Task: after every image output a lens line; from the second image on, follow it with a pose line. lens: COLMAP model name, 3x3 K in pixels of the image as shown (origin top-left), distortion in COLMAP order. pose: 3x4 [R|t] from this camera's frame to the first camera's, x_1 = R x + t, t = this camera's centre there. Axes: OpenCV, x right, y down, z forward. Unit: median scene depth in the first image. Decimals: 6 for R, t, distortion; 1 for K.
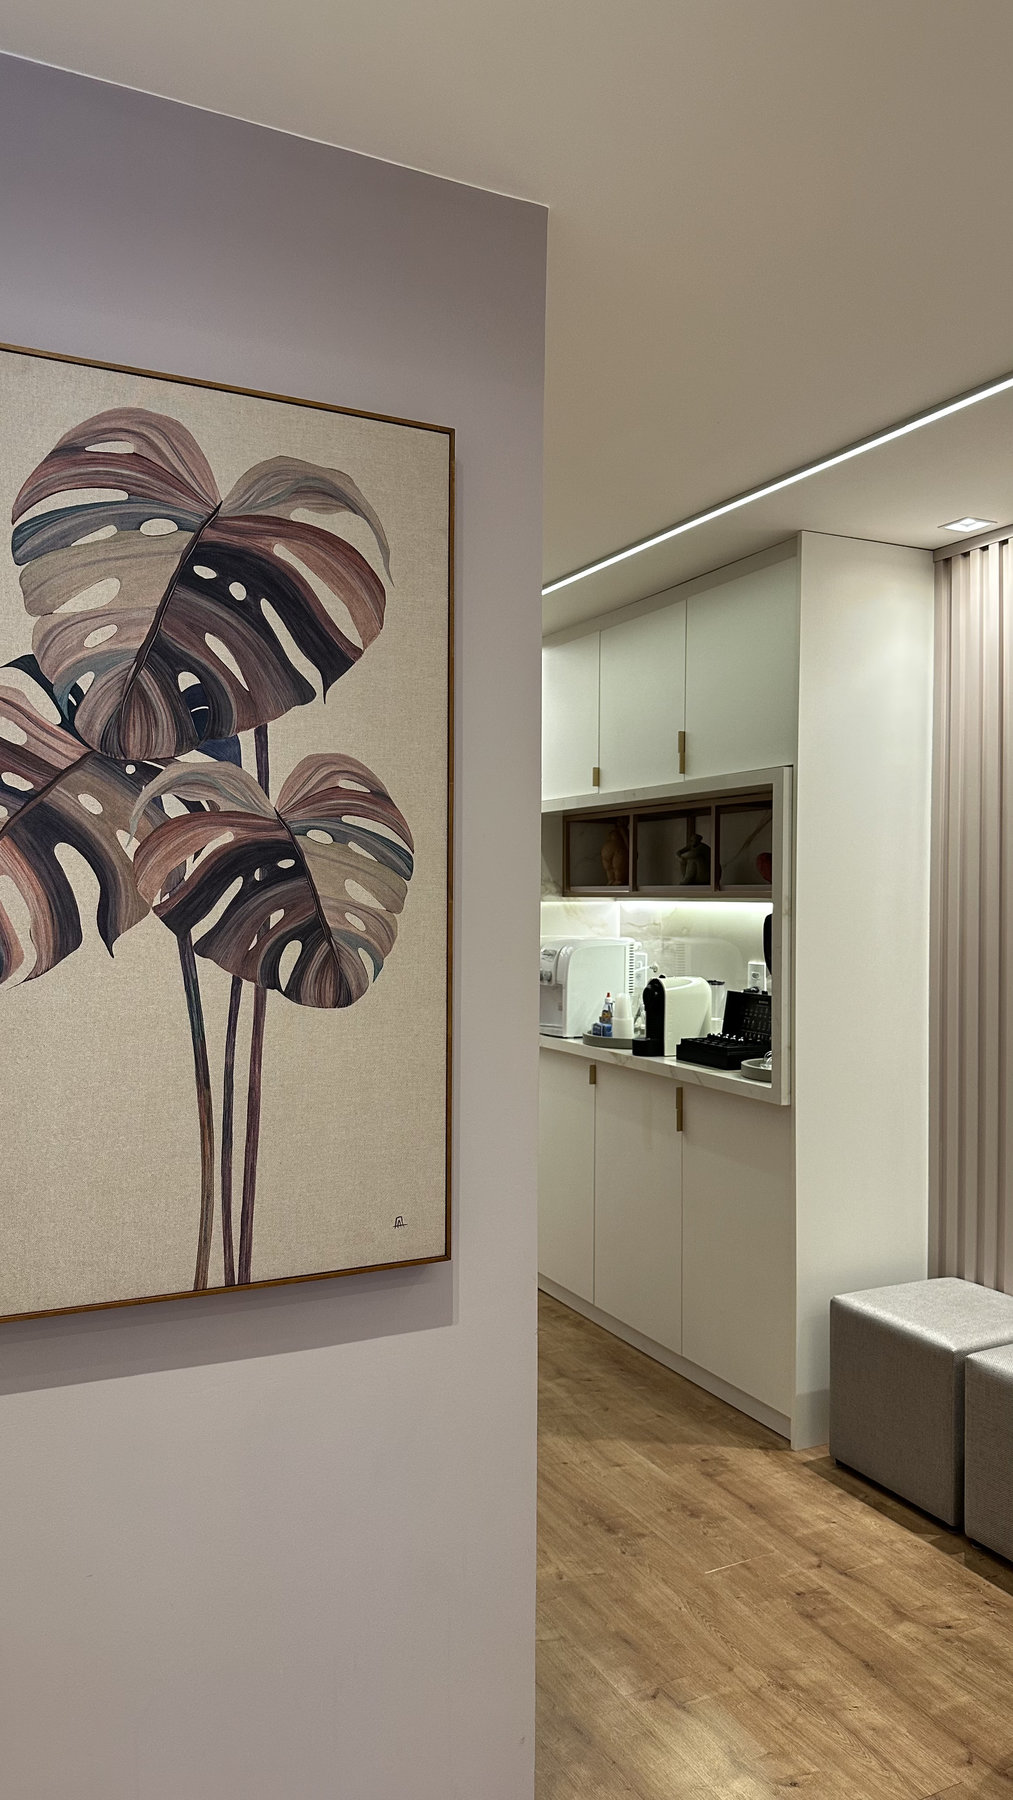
lens RADIAL K [[1278.9, 0, 506.5], [0, 1278.9, 904.7], [0, 0, 1]] dist [0.090801, -0.000874]
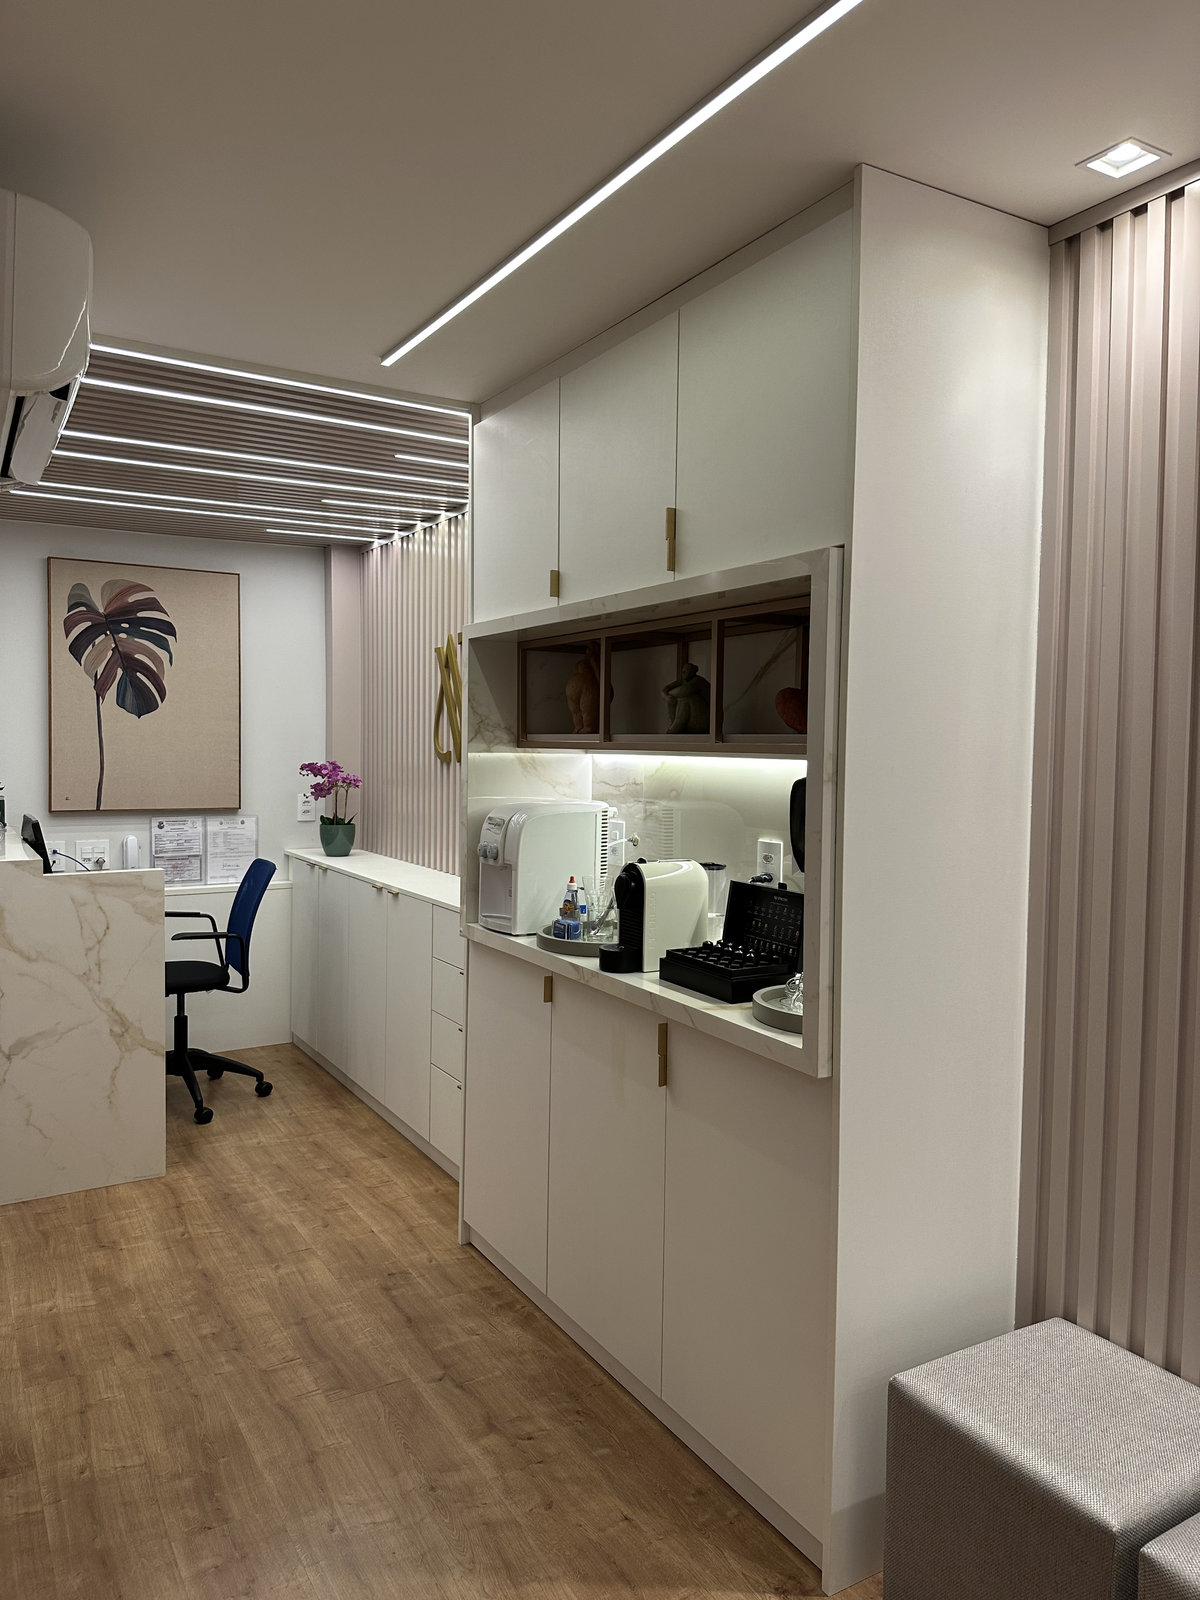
lens RADIAL K [[1132.3, 0, 605.4], [0, 1132.3, 797.0], [0, 0, 1]] dist [0.033807, 0.004261]
pose [[0.996968, 0.003521, 0.077737, 0.055021], [-0.006825, 0.999083, 0.042276, -0.006882], [-0.077516, -0.042679, 0.996077, 0.393242]]
